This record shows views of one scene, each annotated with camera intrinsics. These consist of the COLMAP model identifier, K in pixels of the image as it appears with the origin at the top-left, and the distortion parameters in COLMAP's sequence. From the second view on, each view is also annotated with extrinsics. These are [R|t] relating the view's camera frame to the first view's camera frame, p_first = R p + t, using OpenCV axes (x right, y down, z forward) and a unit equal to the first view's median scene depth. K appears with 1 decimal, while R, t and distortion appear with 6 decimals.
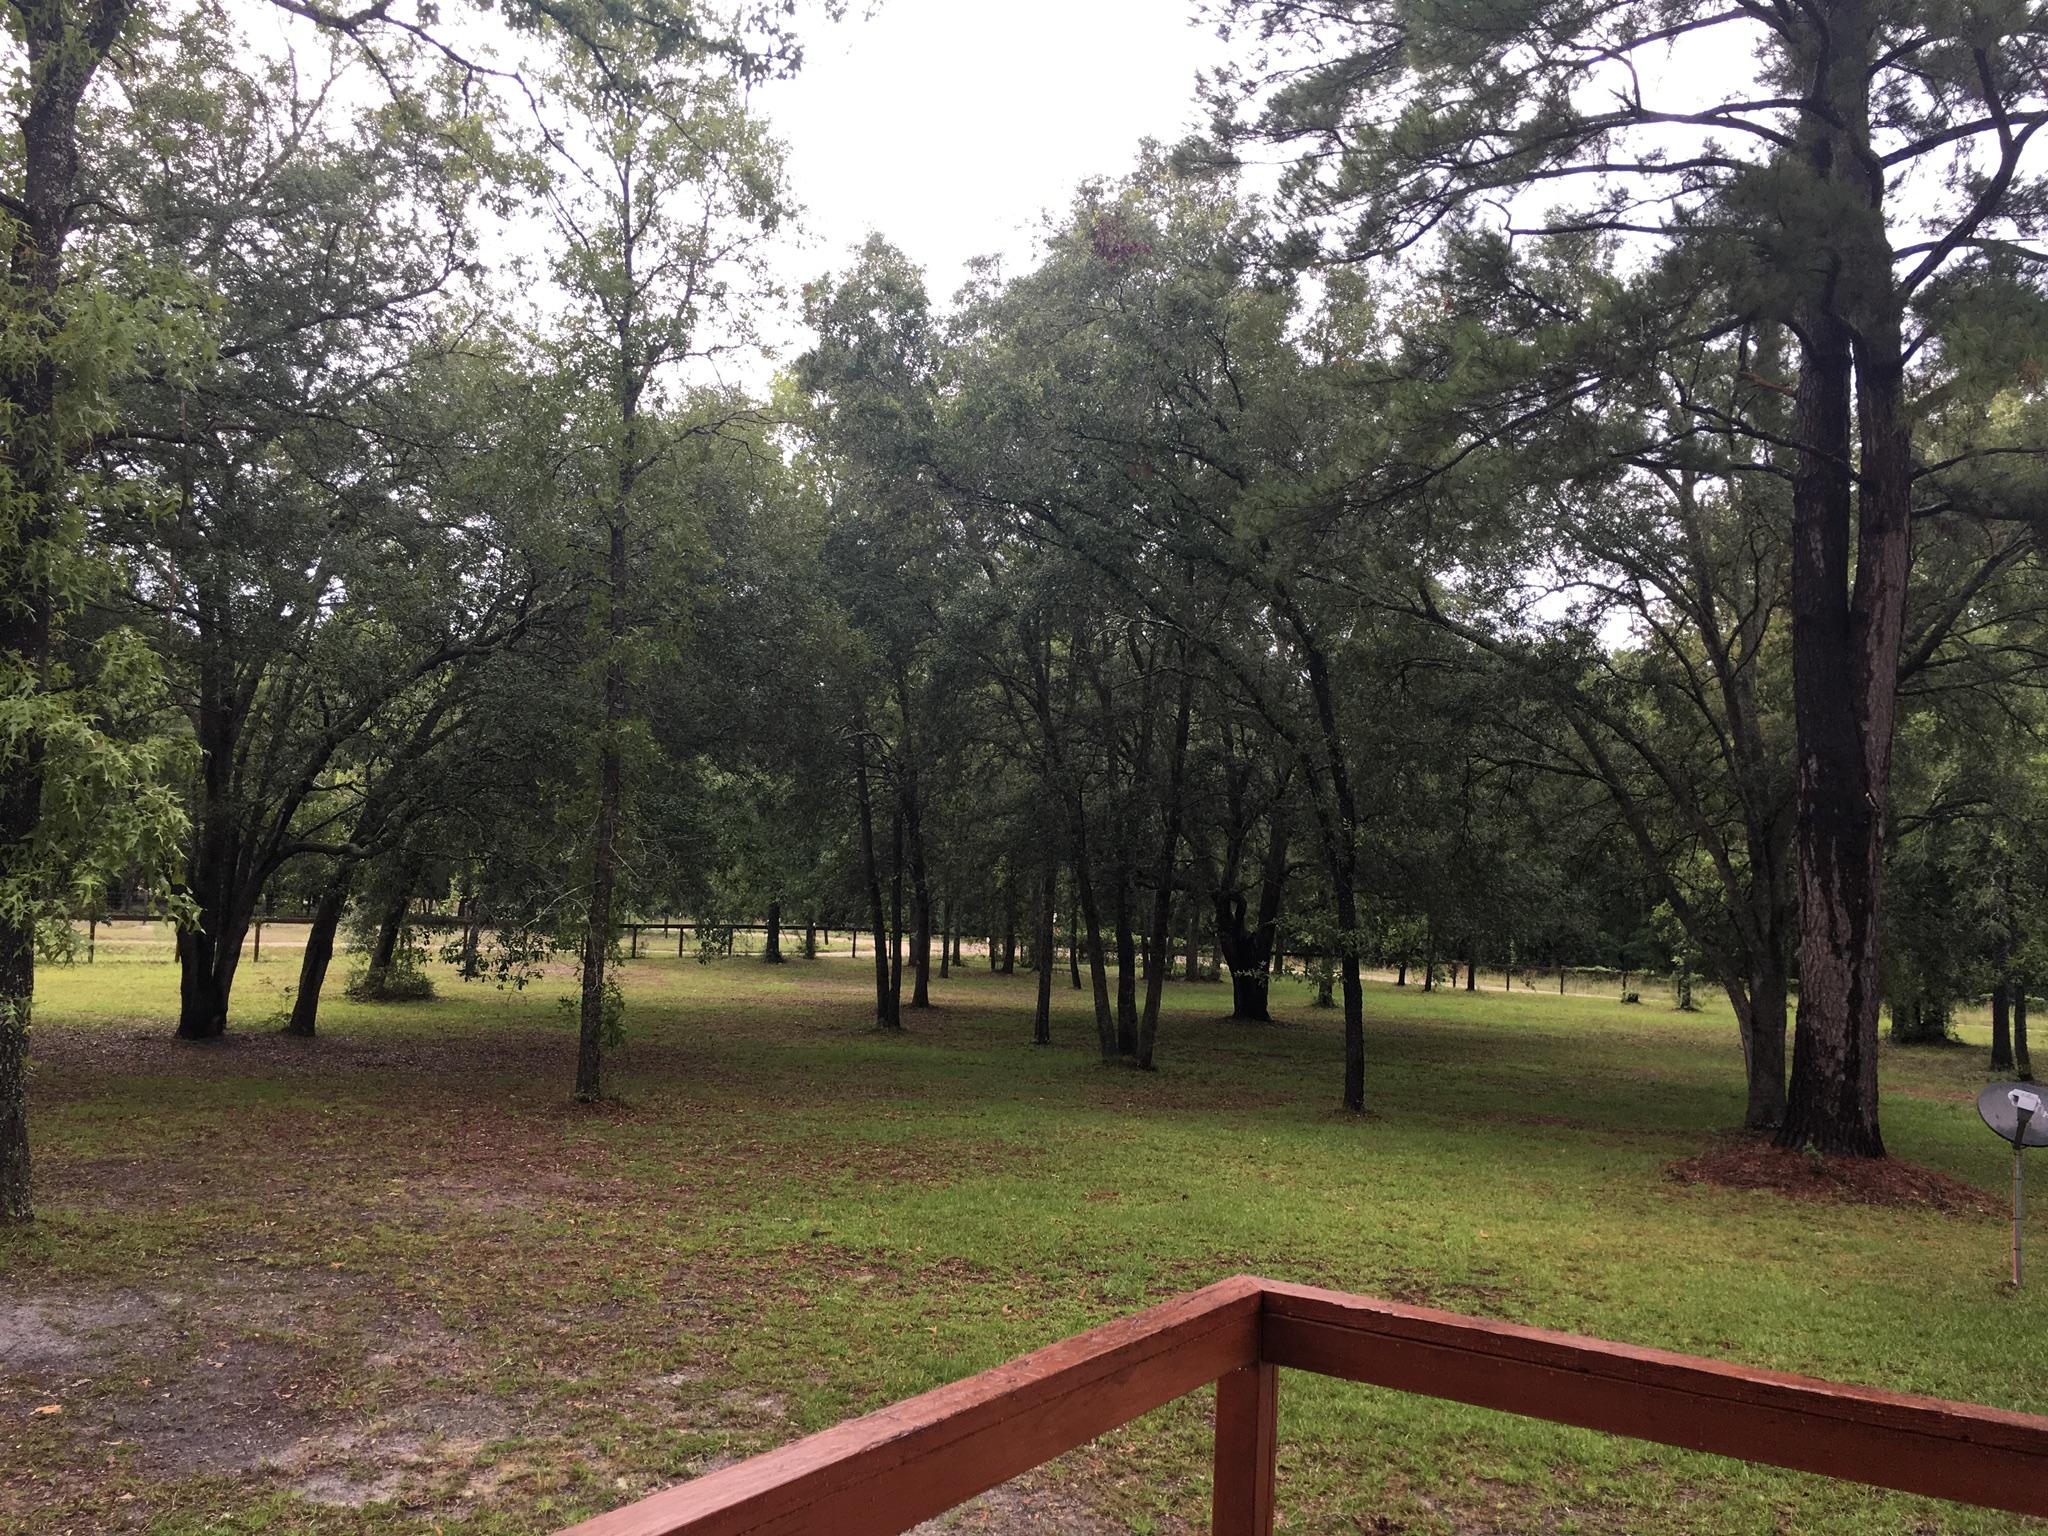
lens RADIAL K [[1944.5, 0, 1023.5], [0, 1944.5, 686.8], [0, 0, 1]] dist [-0.023904, -0.001421]
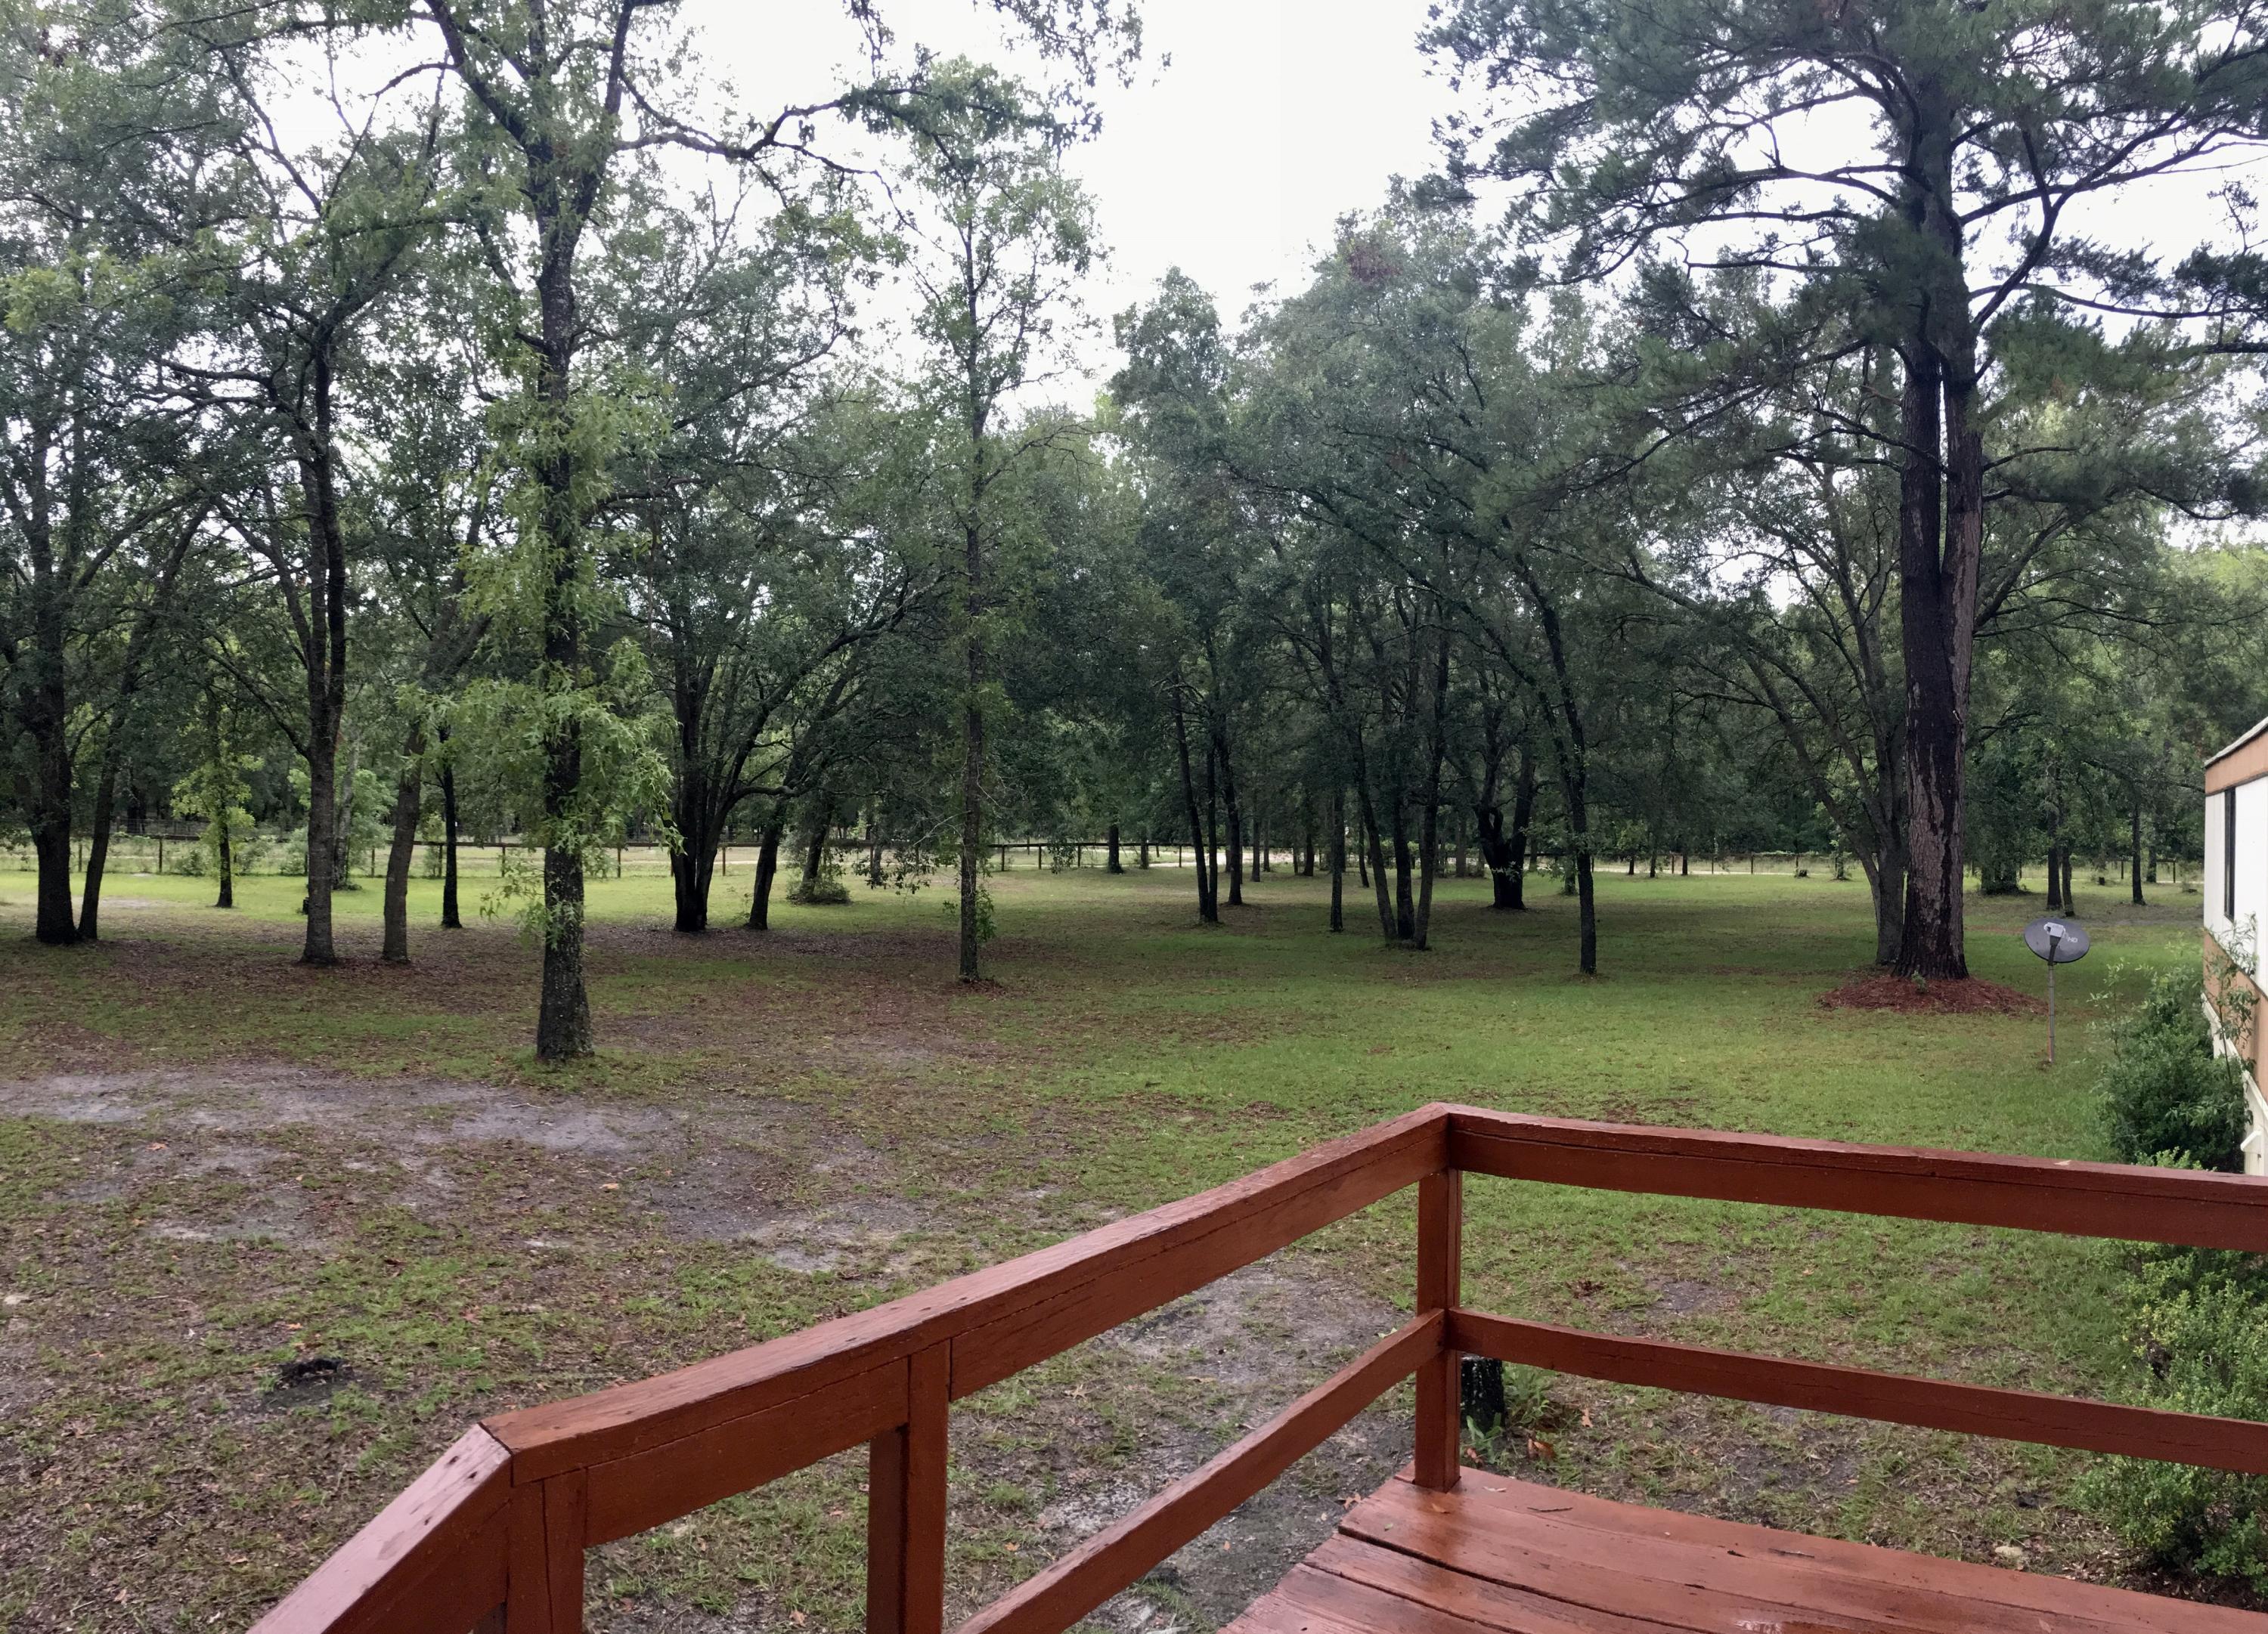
lens RADIAL K [[1992.2, 0, 1134.0], [0, 1992.2, 817.0], [0, 0, 1]] dist [0.000777, -0.001879]
pose [[0.991159, -0.016890, -0.131597, 0.066204], [0.031382, 0.993563, 0.108843, -0.037786], [0.128912, -0.112010, 0.985310, -0.300320]]
